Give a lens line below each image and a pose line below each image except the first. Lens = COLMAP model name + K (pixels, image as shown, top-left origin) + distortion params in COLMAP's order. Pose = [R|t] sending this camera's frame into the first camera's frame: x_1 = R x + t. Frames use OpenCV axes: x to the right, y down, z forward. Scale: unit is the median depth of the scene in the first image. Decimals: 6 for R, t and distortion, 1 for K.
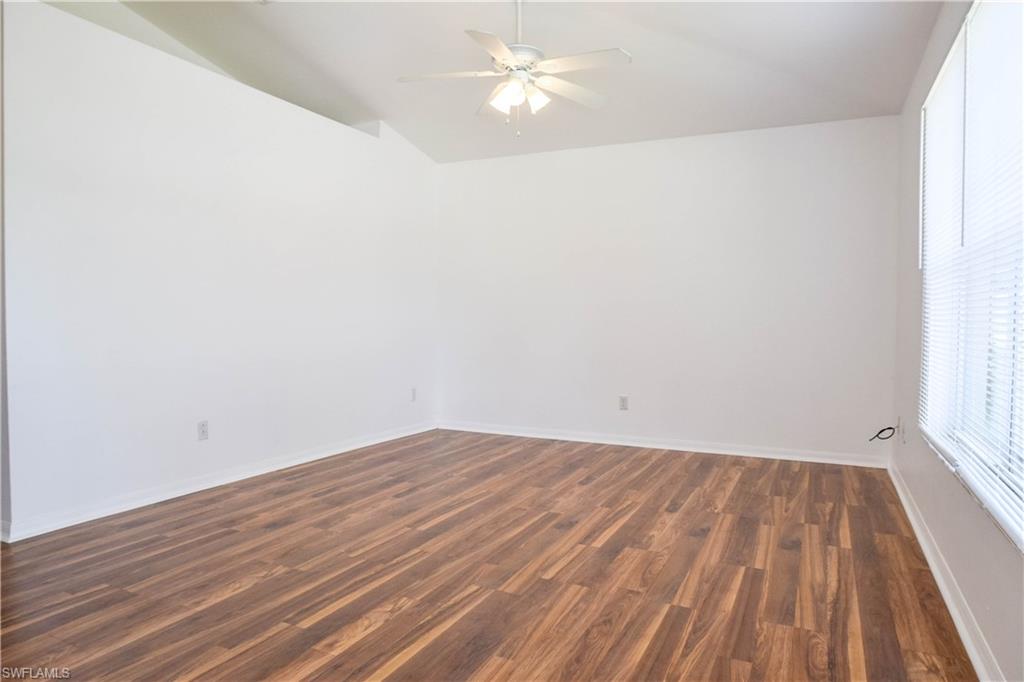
lens RADIAL K [[648.6, 0, 512.0], [0, 648.6, 341.0], [0, 0, 1]] dist [-0.075455, 0.042470]
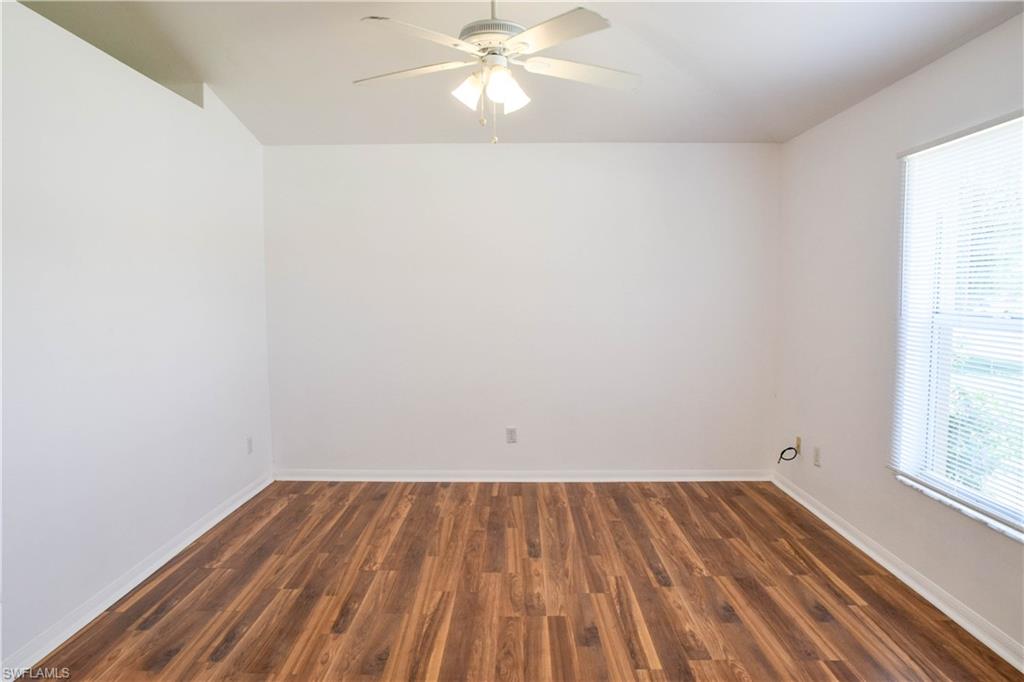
lens RADIAL K [[642.9, 0, 512.4], [0, 642.9, 338.1], [0, 0, 1]] dist [-0.073071, 0.039426]
pose [[0.905417, -0.039507, 0.422680, -0.312044], [0.022870, 0.998754, 0.044363, -0.124078], [-0.423906, -0.030501, 0.905192, 0.308037]]
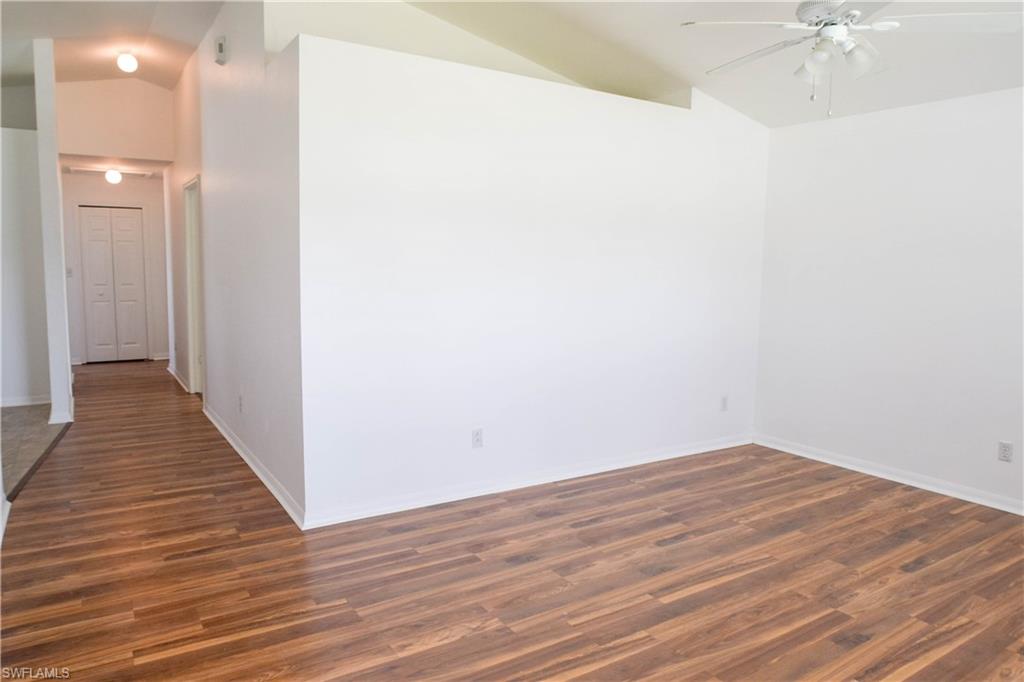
lens RADIAL K [[689.0, 0, 513.5], [0, 689.0, 338.4], [0, 0, 1]] dist [-0.072233, 0.040840]
pose [[0.856720, 0.065853, -0.511561, 0.119355], [-0.031591, 0.996653, 0.075393, -0.111245], [0.514814, -0.048430, 0.855933, 0.123131]]
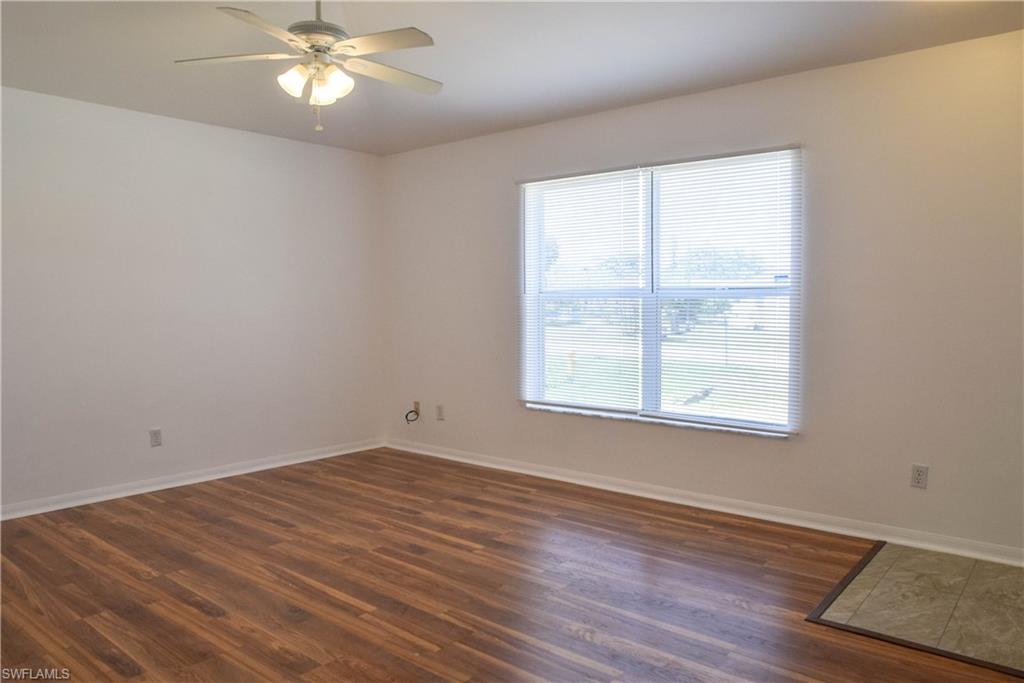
lens RADIAL K [[712.8, 0, 515.6], [0, 712.8, 348.0], [0, 0, 1]] dist [-0.076796, 0.039658]
pose [[0.247416, -0.070100, 0.966370, -0.870356], [0.038520, 0.997302, 0.062481, -0.084373], [-0.968143, 0.021766, 0.249449, 0.541899]]
